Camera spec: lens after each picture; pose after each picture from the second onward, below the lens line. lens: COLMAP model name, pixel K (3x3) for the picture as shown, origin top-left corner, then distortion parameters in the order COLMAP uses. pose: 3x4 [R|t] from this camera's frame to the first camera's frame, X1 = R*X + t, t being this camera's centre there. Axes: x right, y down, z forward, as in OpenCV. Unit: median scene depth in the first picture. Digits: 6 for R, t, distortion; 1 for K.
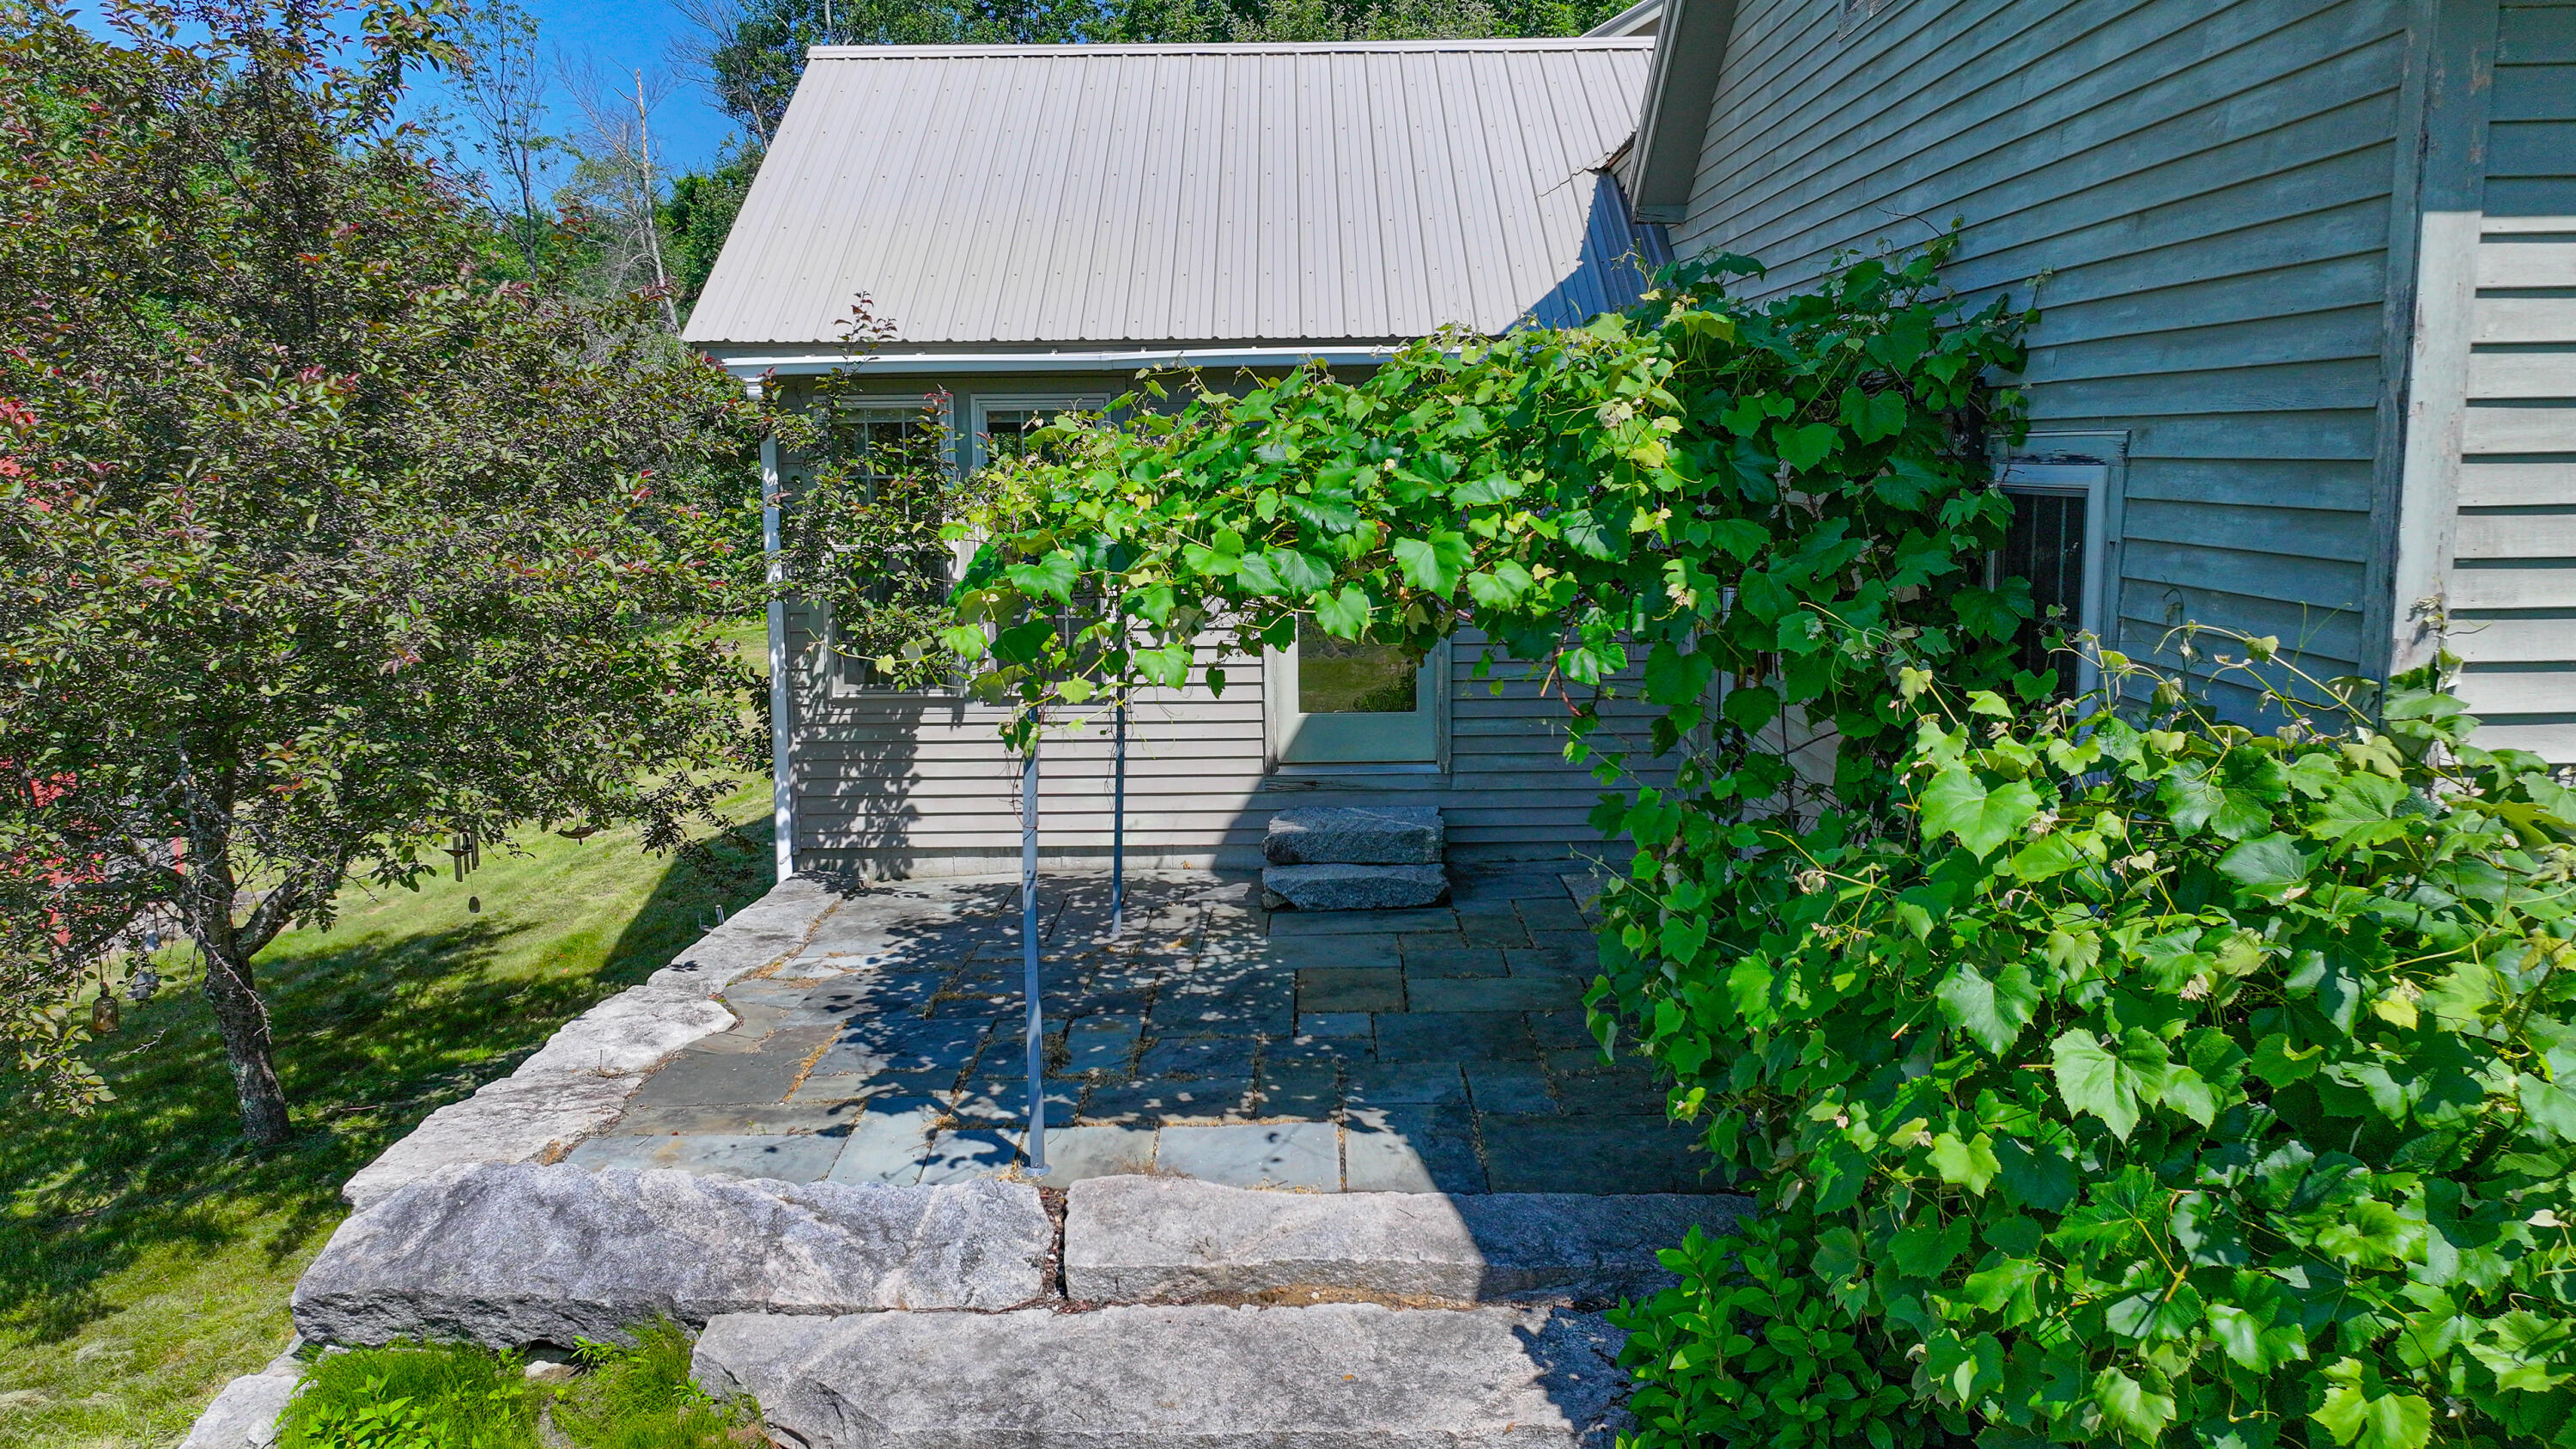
lens RADIAL K [[1754.7, 0, 1267.8], [0, 1754.7, 730.4], [0, 0, 1]] dist [0.004053, 0.011668]
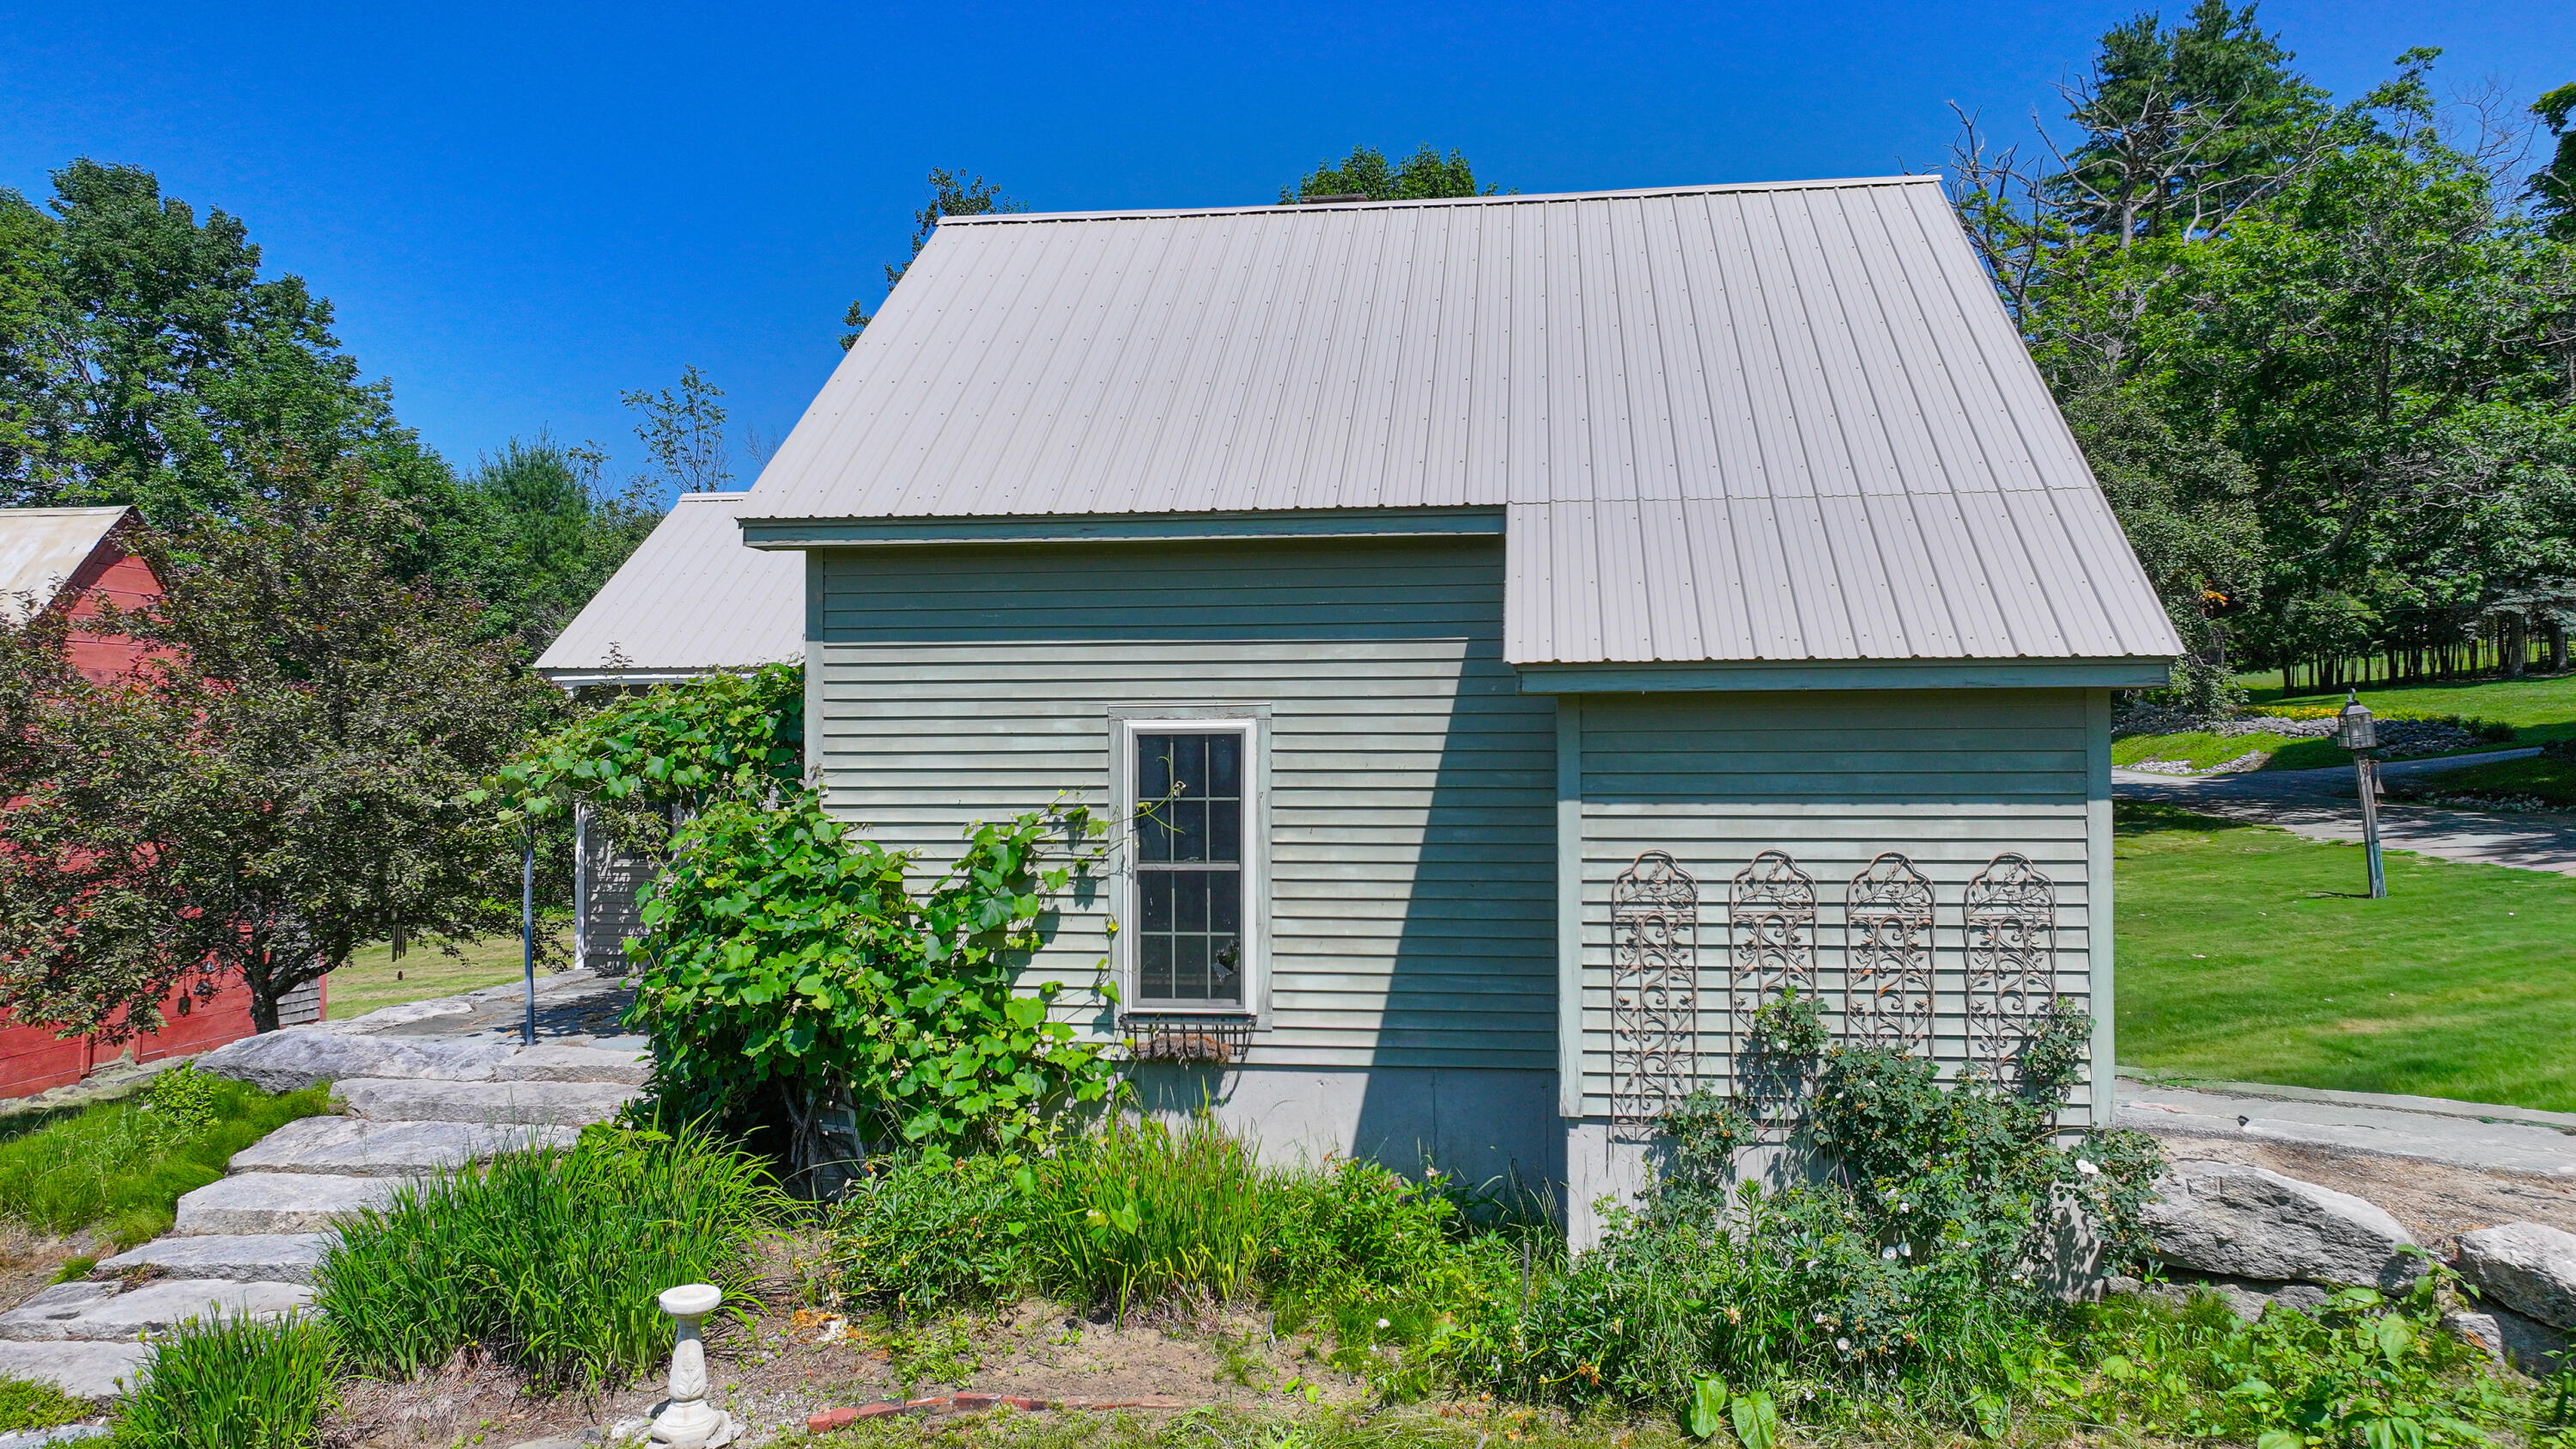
lens RADIAL K [[1754.7, 0, 1280.7], [0, 1754.7, 728.7], [0, 0, 1]] dist [0.004053, 0.011668]
pose [[0.990742, 0.006887, -0.135584, 1.226246], [-0.029897, 0.985262, -0.168421, 0.227938], [0.132426, 0.170915, 0.976346, -1.211250]]
